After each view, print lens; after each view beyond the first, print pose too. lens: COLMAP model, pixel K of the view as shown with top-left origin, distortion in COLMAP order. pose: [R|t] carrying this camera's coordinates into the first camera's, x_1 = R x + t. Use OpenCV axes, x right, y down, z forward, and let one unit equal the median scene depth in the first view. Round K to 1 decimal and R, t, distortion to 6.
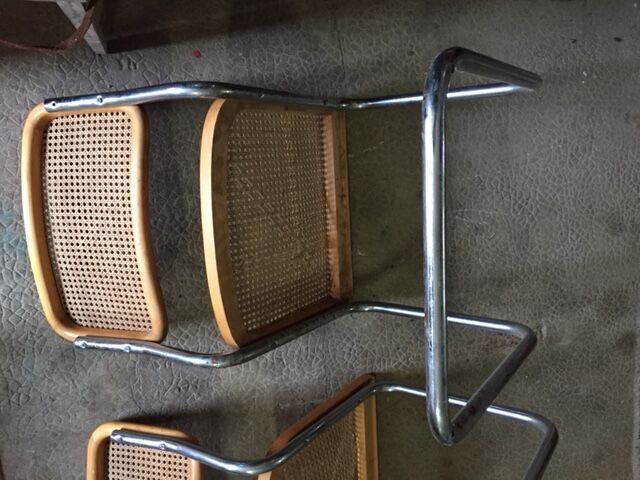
lens RADIAL K [[541.3, 0, 316.9], [0, 541.3, 240.8], [0, 0, 1]] dist [0.068342, -0.114525]
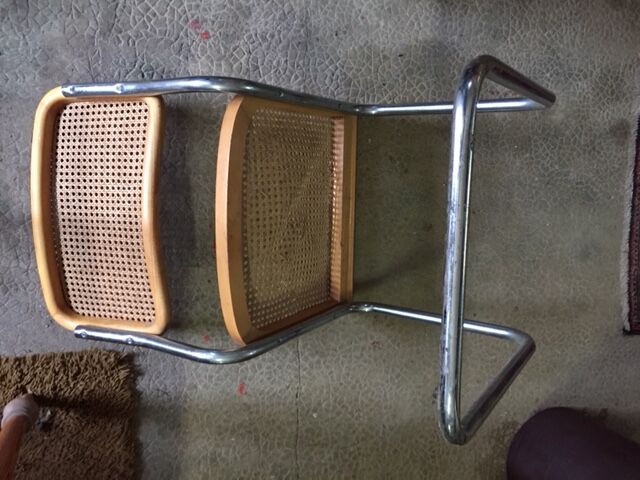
lens RADIAL K [[541.3, 0, 319.9], [0, 541.3, 241.5], [0, 0, 1]] dist [0.068342, -0.114525]
pose [[0.997519, 0.061087, 0.034984, 0.022282], [-0.060694, 0.998082, -0.012175, 0.451571], [-0.035661, 0.010022, 0.999314, 0.070245]]
